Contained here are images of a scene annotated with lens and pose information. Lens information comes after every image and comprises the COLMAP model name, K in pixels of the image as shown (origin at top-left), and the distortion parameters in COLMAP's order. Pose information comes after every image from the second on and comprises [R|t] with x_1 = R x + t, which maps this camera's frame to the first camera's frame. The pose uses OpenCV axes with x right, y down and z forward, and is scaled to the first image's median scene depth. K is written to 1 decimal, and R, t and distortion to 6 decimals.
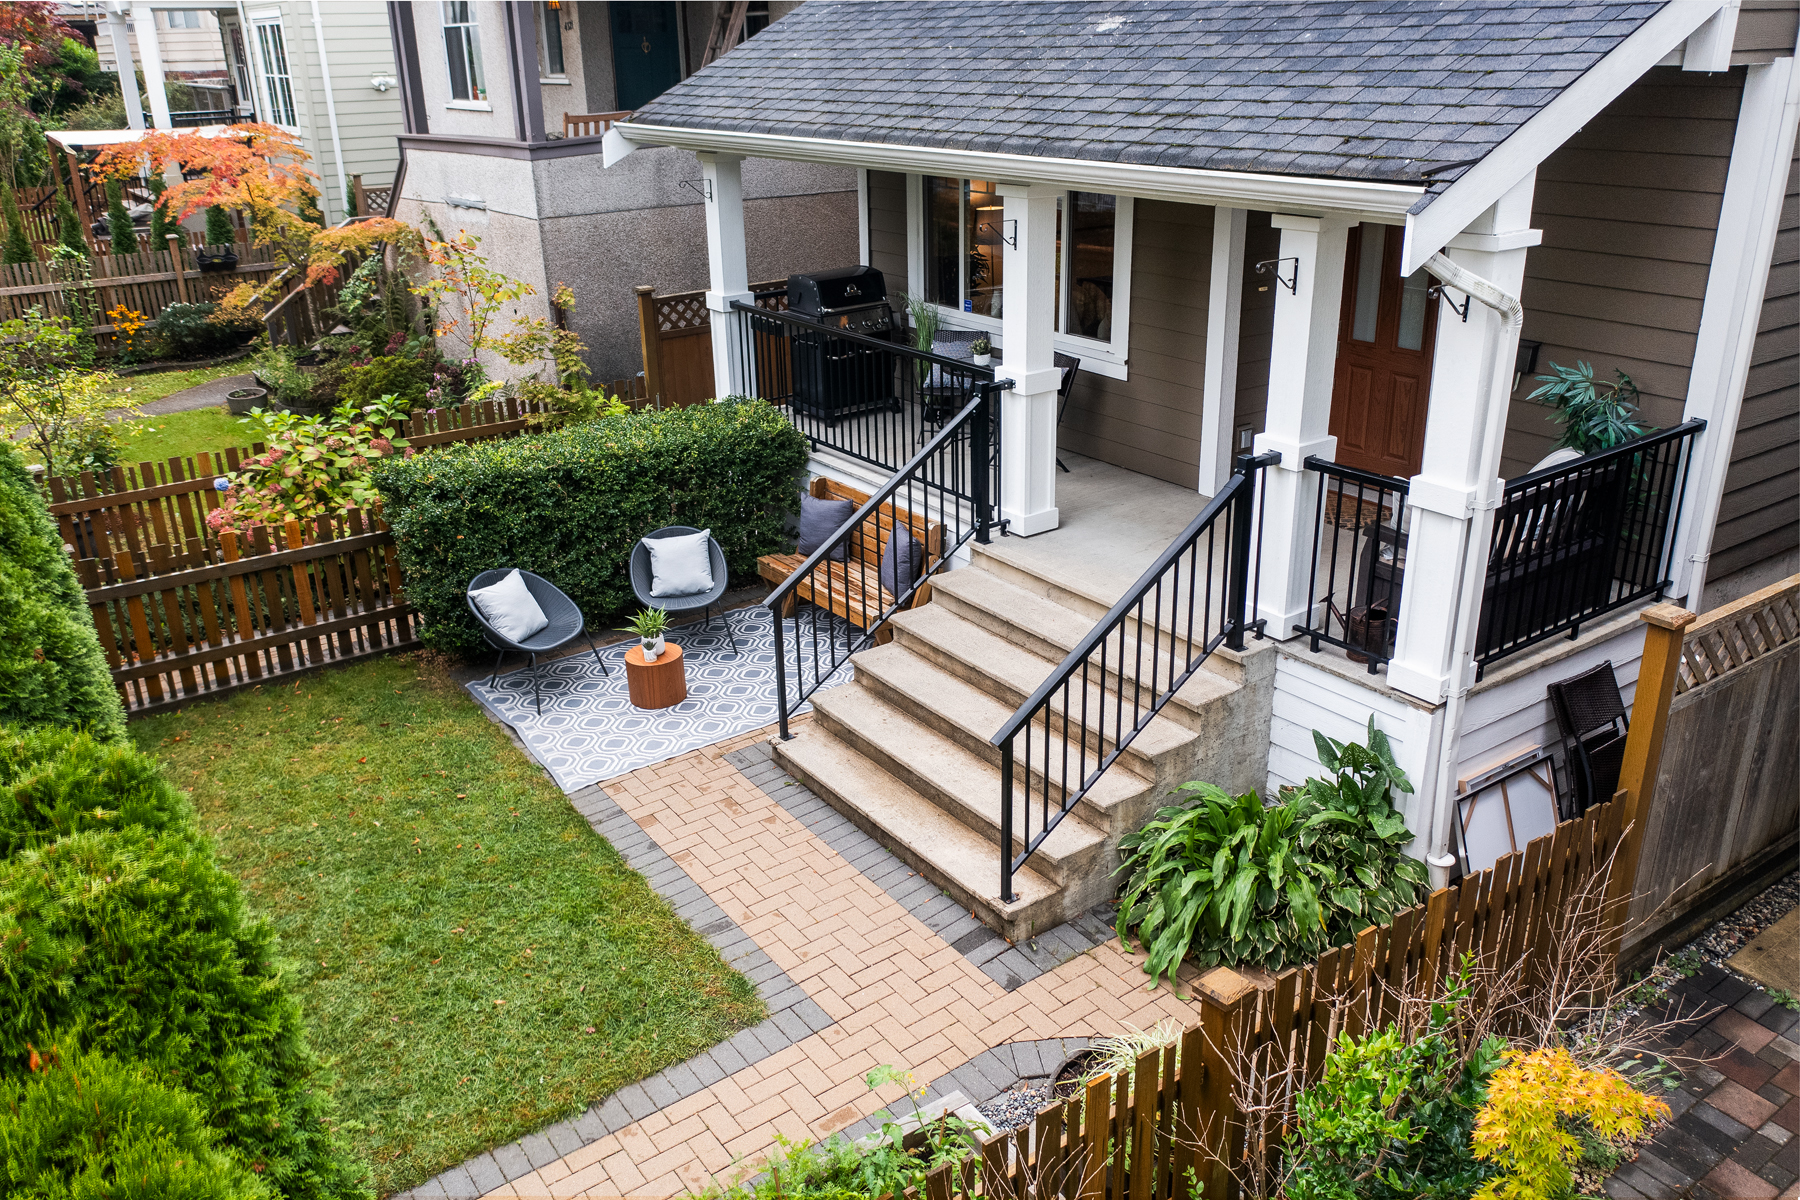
lens RADIAL K [[1427.9, 0, 900.0], [0, 1427.9, 598.6], [0, 0, 1]] dist [-0.011170, 0.010641]
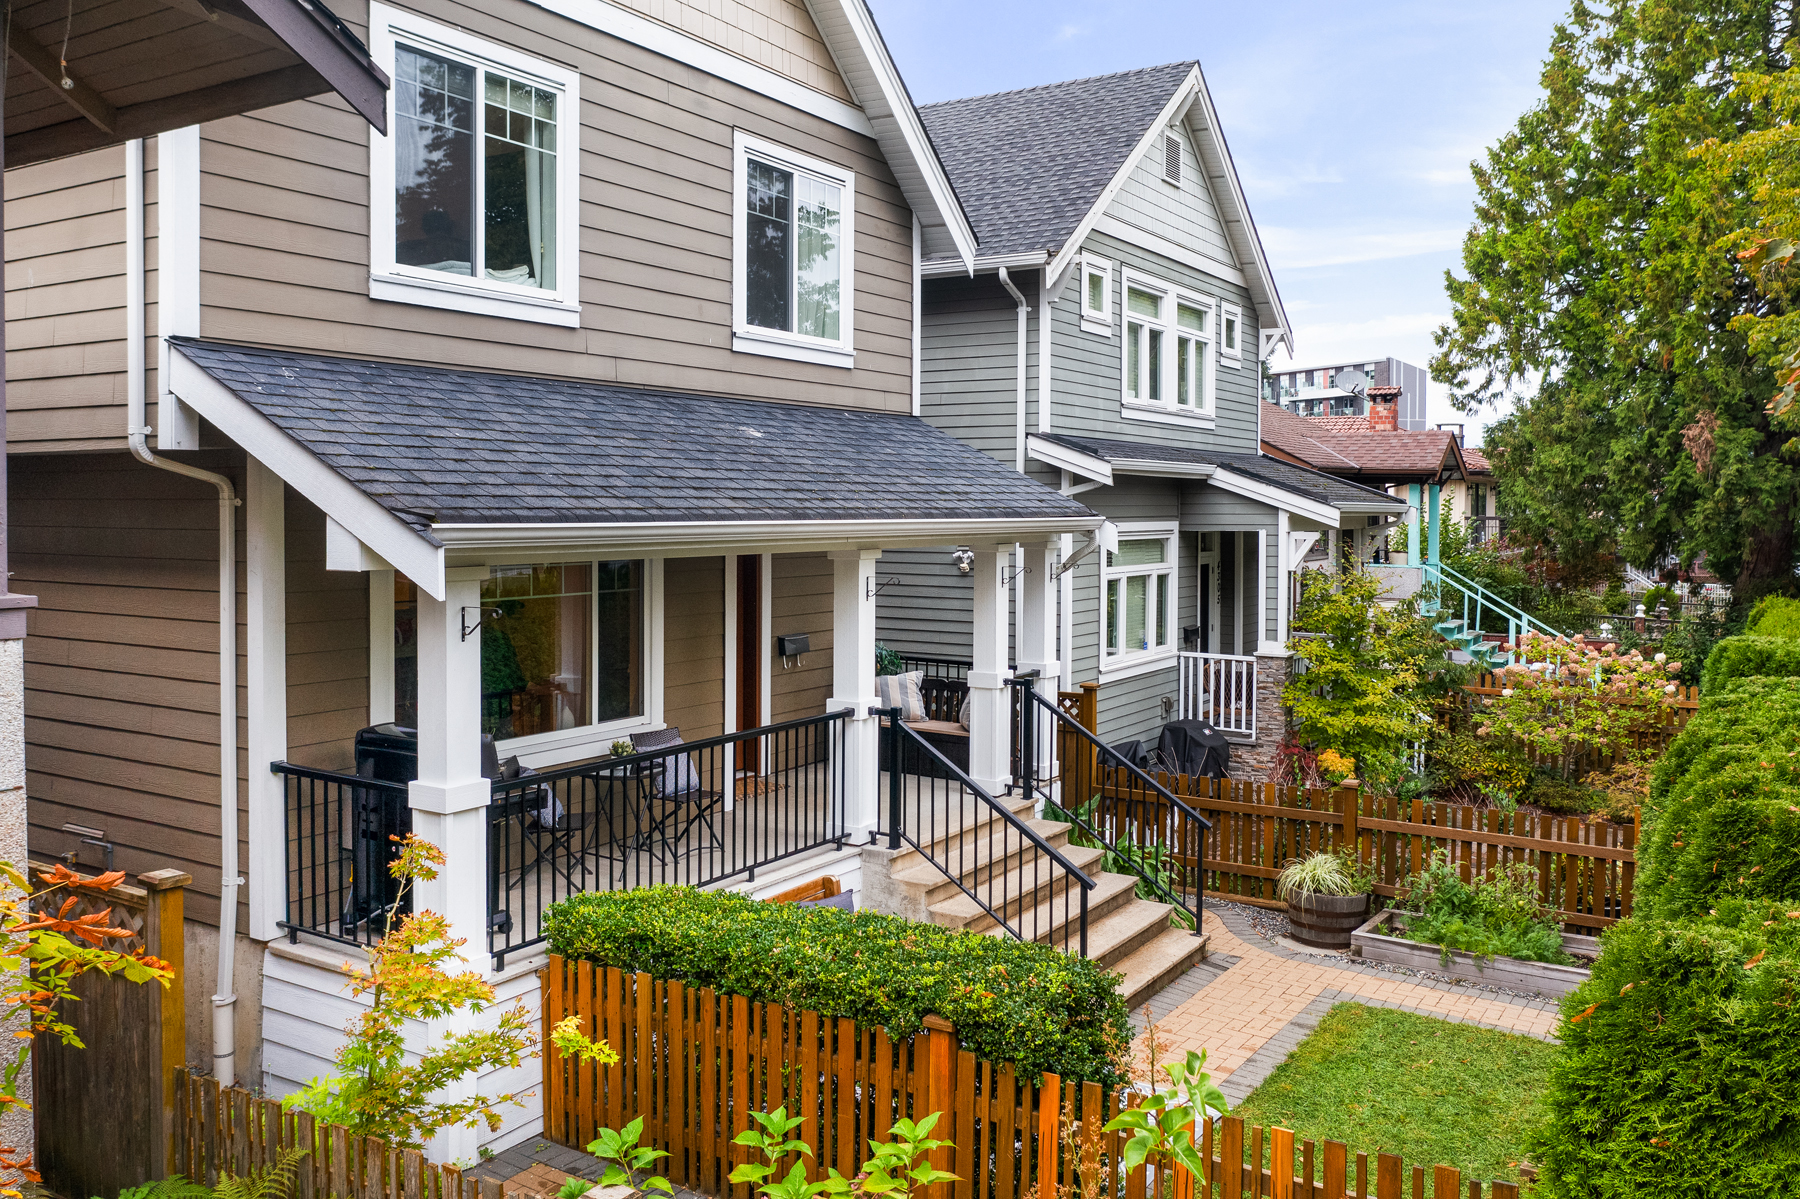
lens RADIAL K [[1465.5, 0, 895.3], [0, 1465.5, 536.5], [0, 0, 1]] dist [-0.006814, 0.003779]
pose [[-0.387564, -0.001350, 0.921842, -0.972553], [0.341004, 0.928855, 0.144726, -0.419136], [-0.856452, 0.370442, -0.359531, 1.258167]]
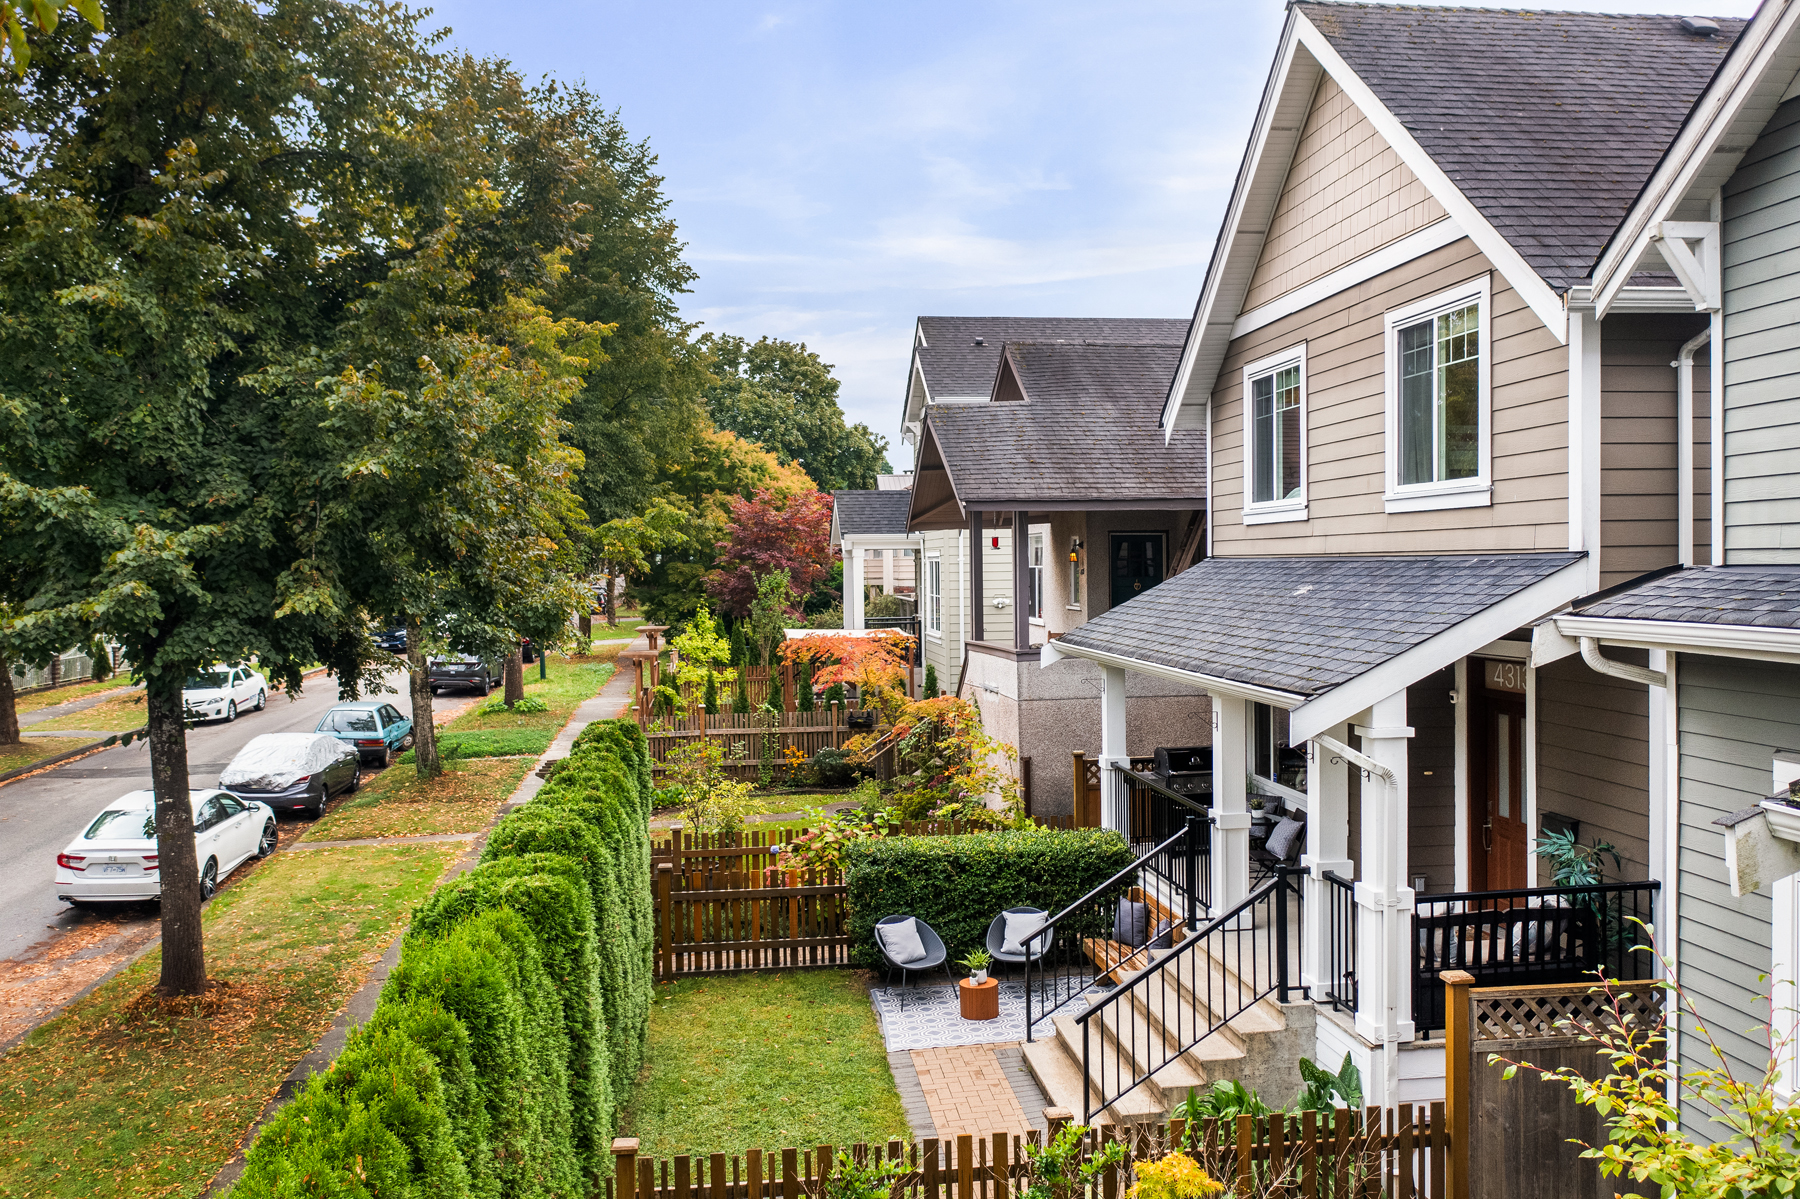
lens RADIAL K [[1427.9, 0, 900.0], [0, 1427.9, 598.1], [0, 0, 1]] dist [-0.011170, 0.010641]
pose [[0.882538, 0.018298, -0.469884, 0.436135], [-0.175063, 0.940201, -0.292191, 0.108610], [0.436439, 0.340129, 0.832966, -0.398498]]
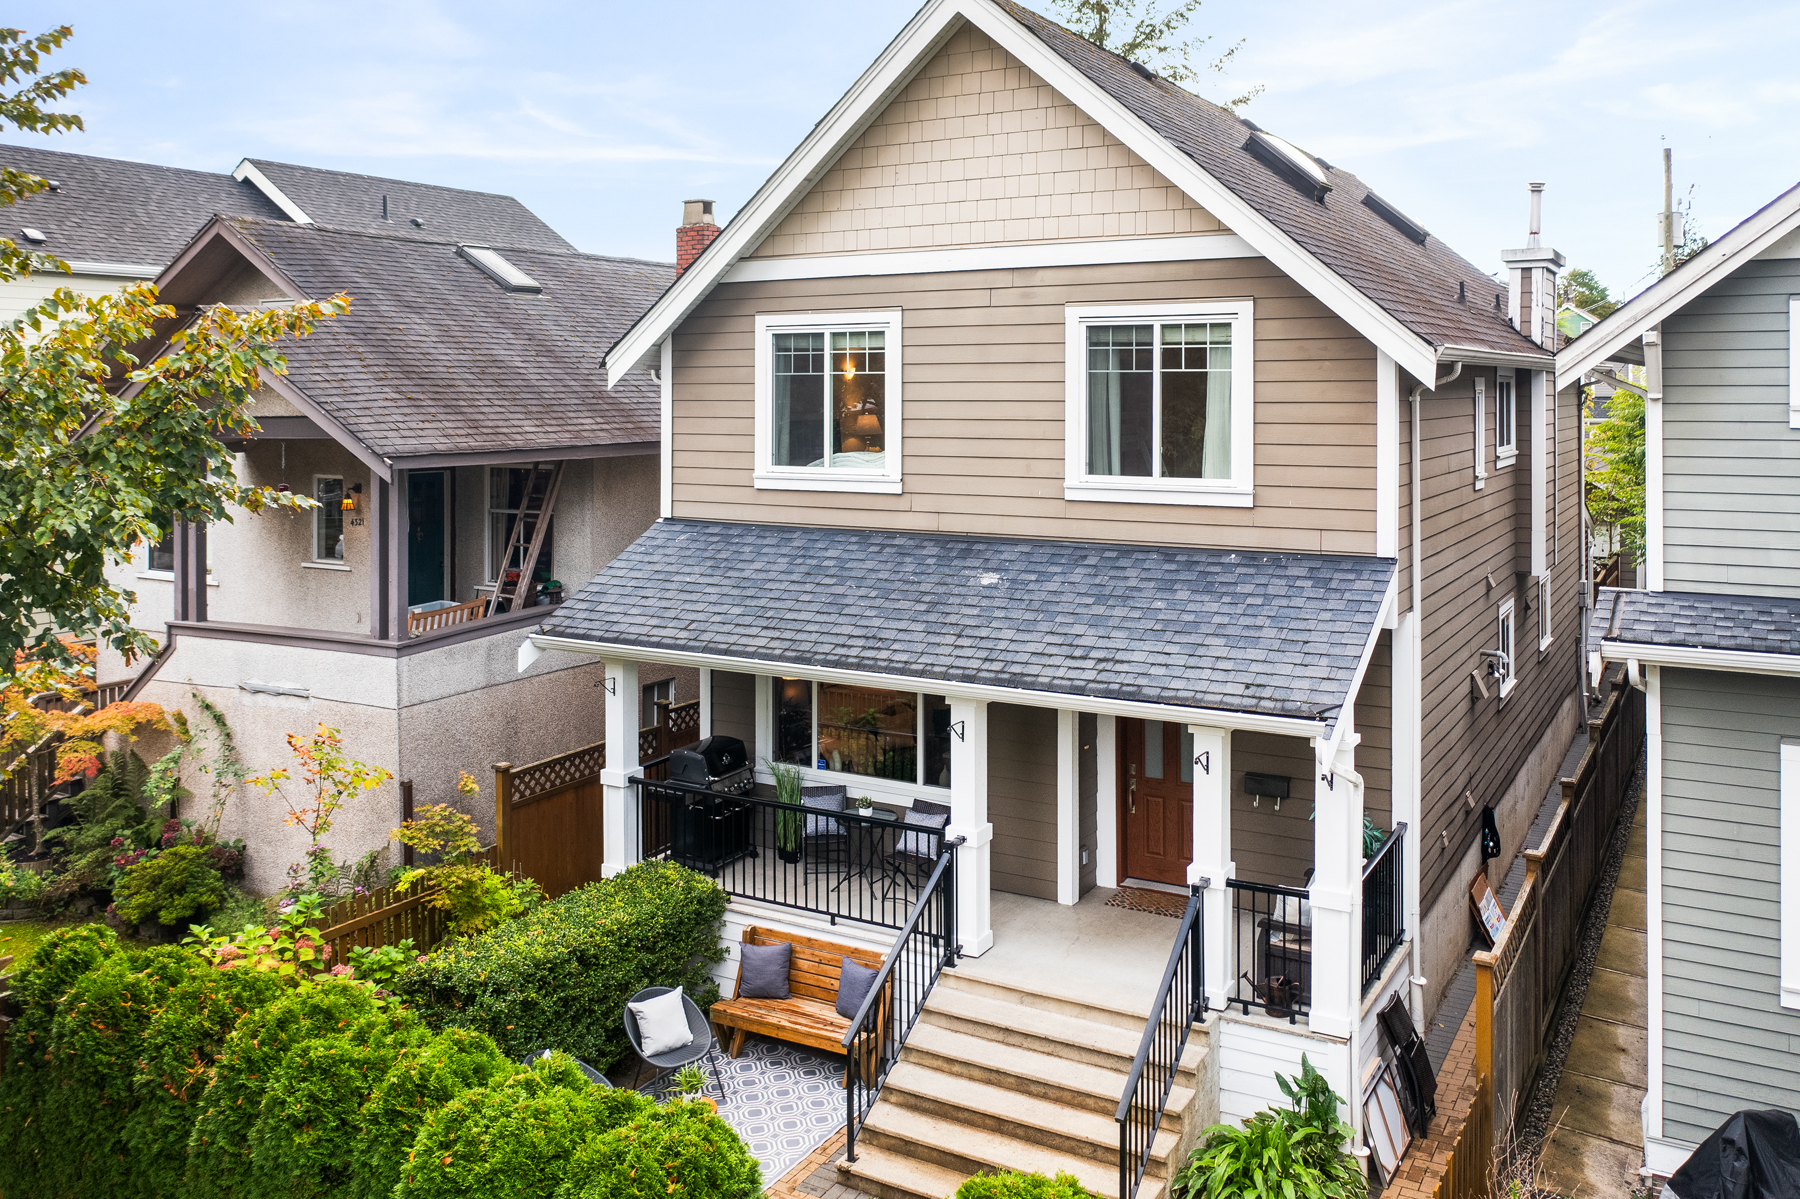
lens RADIAL K [[1475.0, 0, 911.2], [0, 1475.0, 390.6], [0, 0, 1]] dist [-0.005291, -0.002822]
pose [[0.908302, 0.018589, 0.417901, -0.512270], [0.138024, 0.929747, -0.341349, -0.069114], [-0.394887, 0.367729, 0.841926, -0.288185]]
